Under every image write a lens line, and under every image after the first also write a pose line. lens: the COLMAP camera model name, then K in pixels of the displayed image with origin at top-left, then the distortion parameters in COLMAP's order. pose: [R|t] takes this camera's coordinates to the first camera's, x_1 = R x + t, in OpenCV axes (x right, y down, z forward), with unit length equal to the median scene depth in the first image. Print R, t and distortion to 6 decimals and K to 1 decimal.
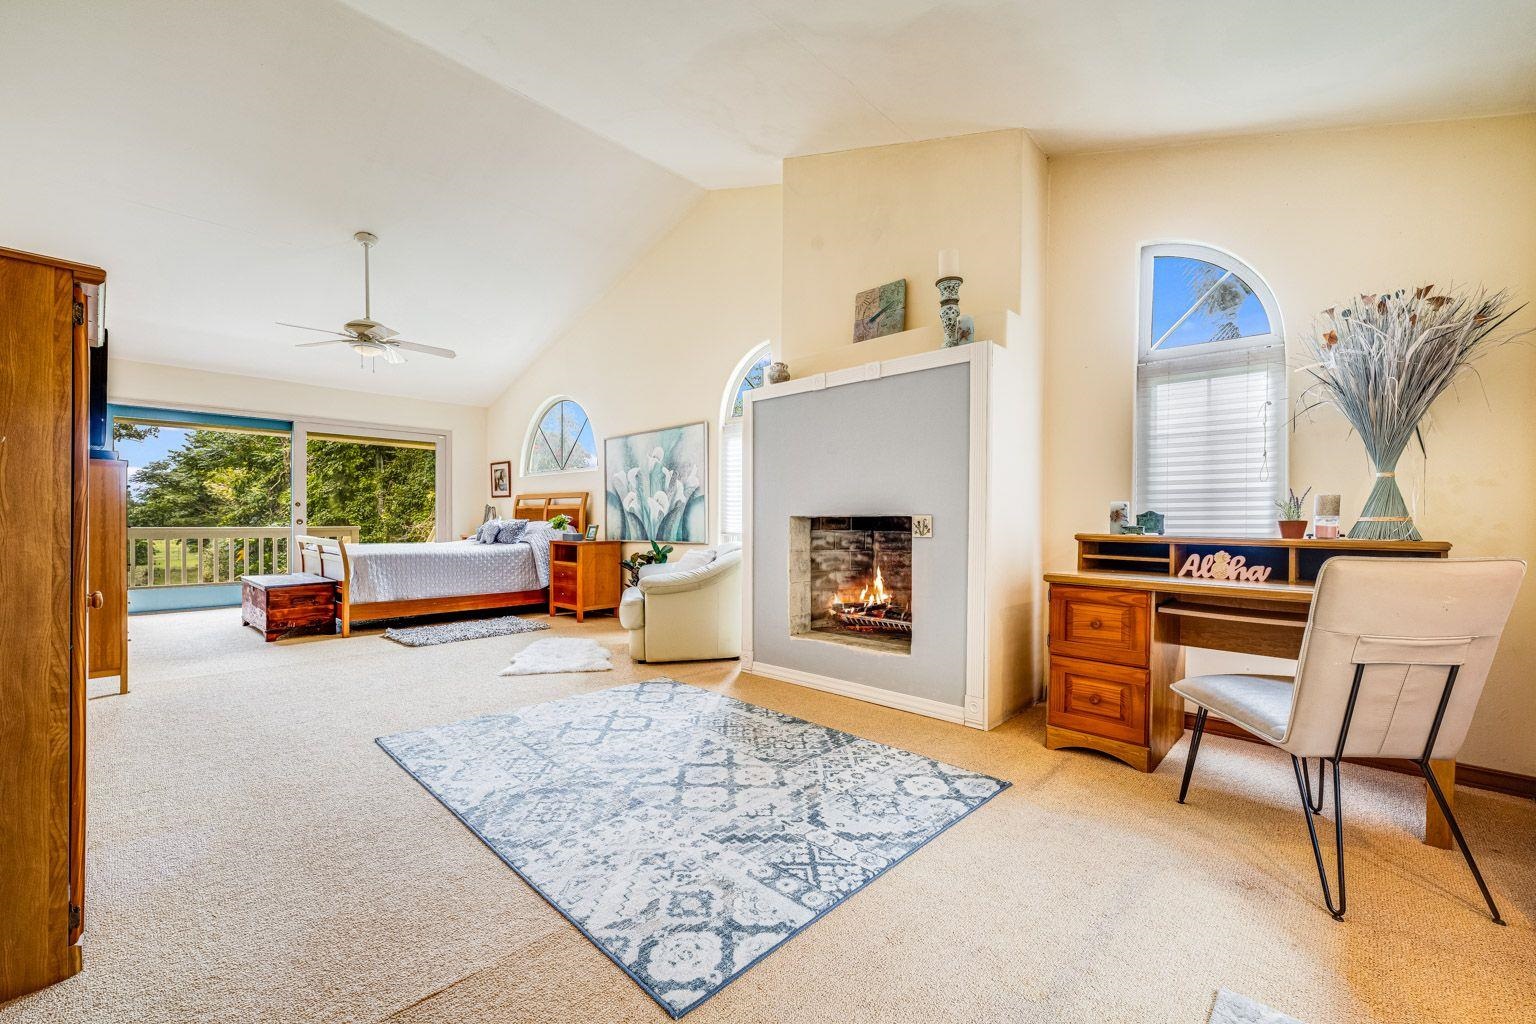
lens RADIAL K [[610.7, 0, 768.6], [0, 610.7, 512.9], [0, 0, 1]] dist [0.000907, 0.000053]
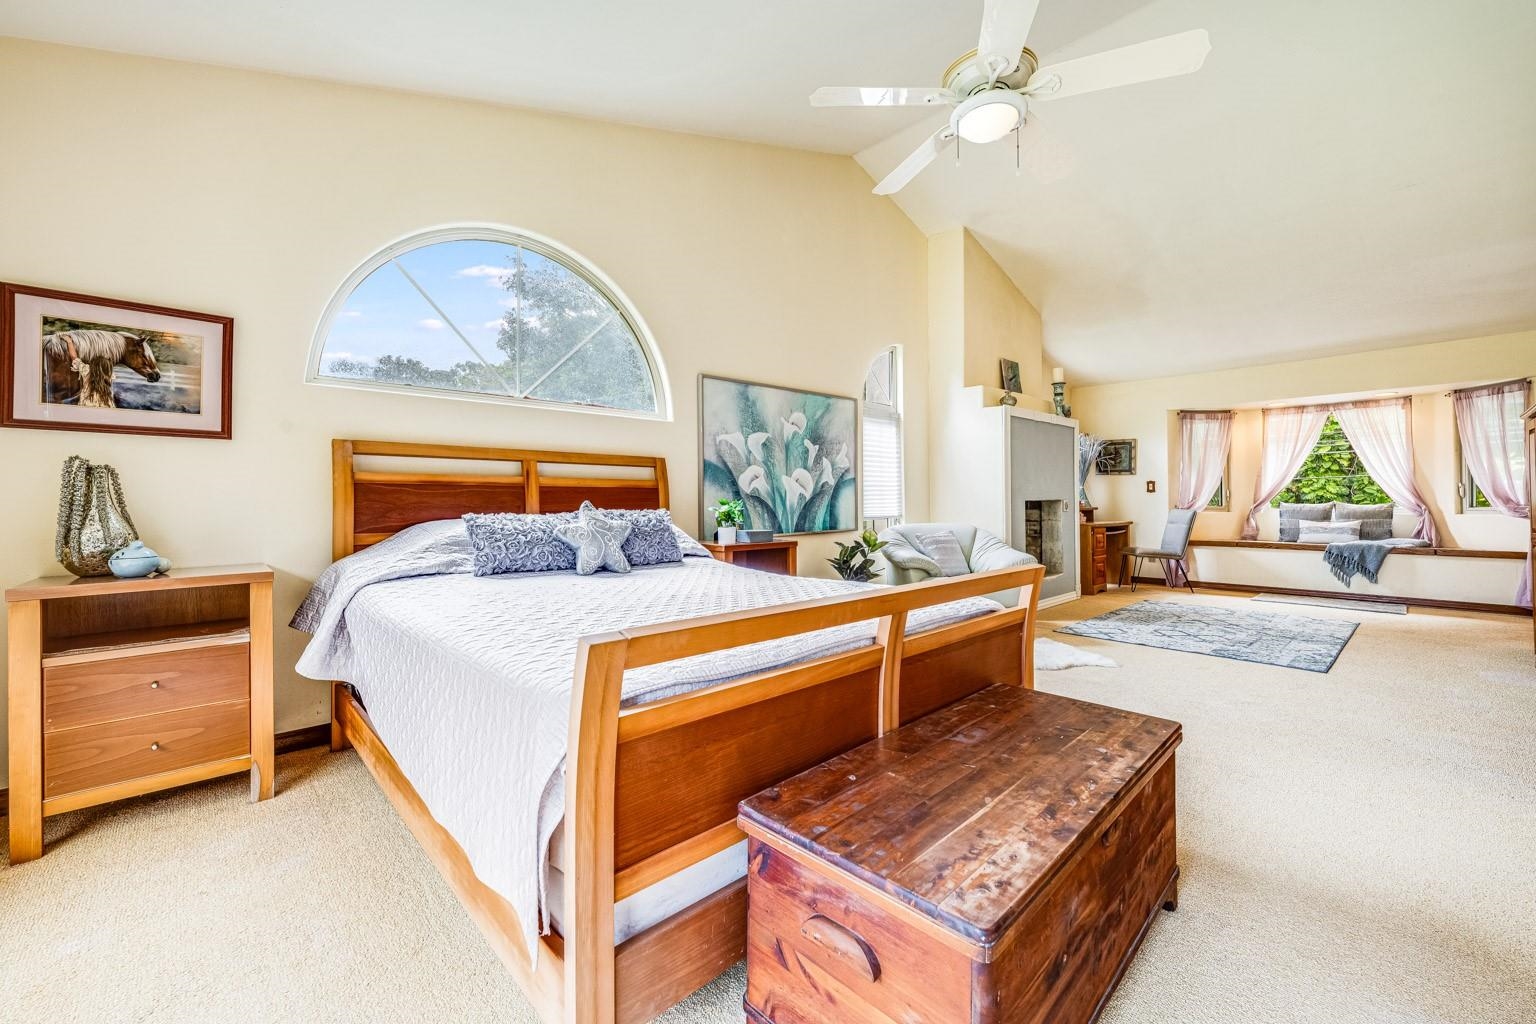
lens RADIAL K [[610.7, 0, 769.0], [0, 610.7, 504.9], [0, 0, 1]] dist [0.000907, 0.000053]
pose [[0.052396, 0.001676, 0.998625, -0.956679], [0.011495, 0.999931, -0.002282, 0.011992], [-0.998560, 0.011598, 0.052373, 0.992724]]
